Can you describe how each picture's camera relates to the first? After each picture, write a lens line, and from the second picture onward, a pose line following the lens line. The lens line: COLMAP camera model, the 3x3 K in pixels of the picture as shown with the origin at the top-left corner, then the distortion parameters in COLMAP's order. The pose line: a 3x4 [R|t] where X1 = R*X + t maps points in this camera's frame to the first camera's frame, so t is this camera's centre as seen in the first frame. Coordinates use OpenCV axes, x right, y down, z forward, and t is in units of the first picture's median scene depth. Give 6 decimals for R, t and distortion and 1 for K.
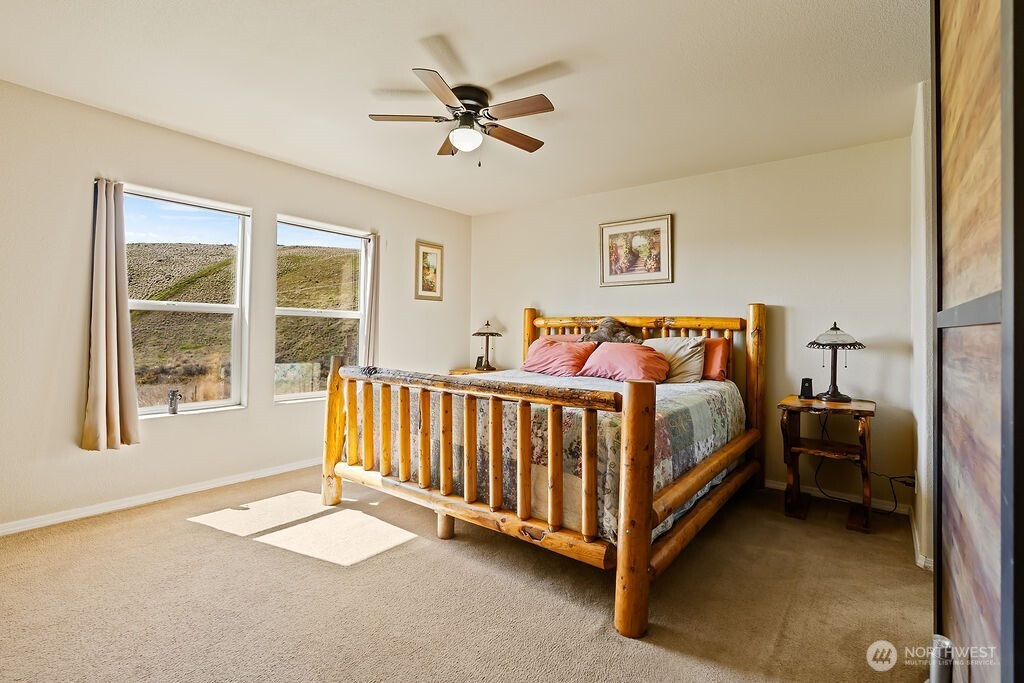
lens RADIAL K [[475.9, 0, 514.1], [0, 475.9, 332.3], [0, 0, 1]] dist [-0.000586, 0.000715]
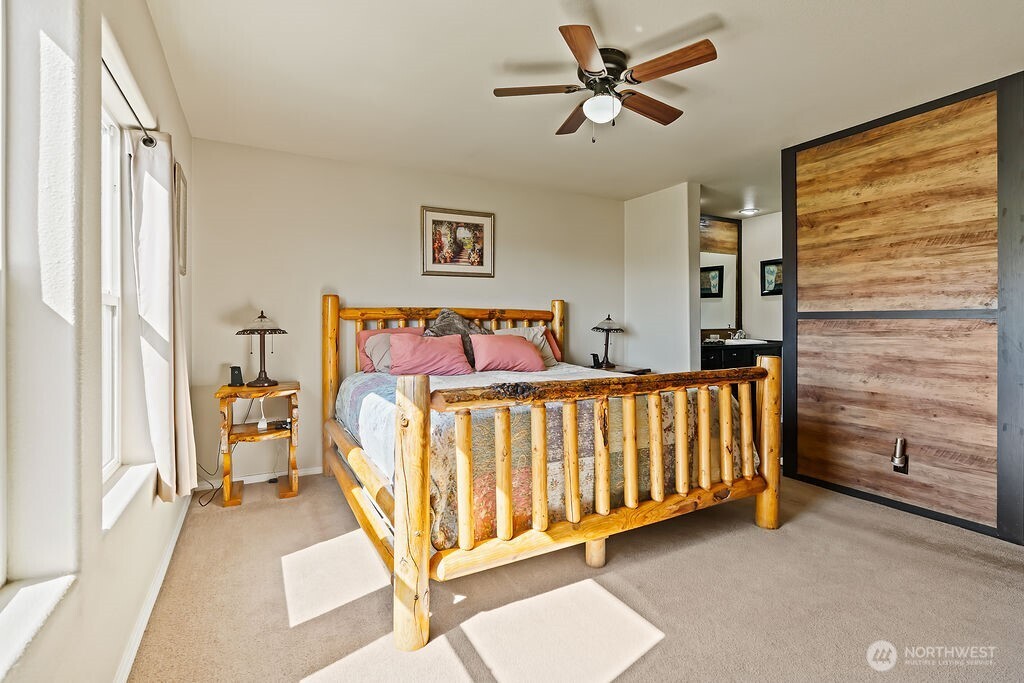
lens RADIAL K [[475.9, 0, 542.2], [0, 475.9, 316.9], [0, 0, 1]] dist [-0.000586, 0.000715]
pose [[0.395360, -0.007710, 0.918494, -0.600885], [0.010741, 0.999935, 0.003770, -0.016908], [-0.918463, 0.008375, 0.395417, 0.455998]]
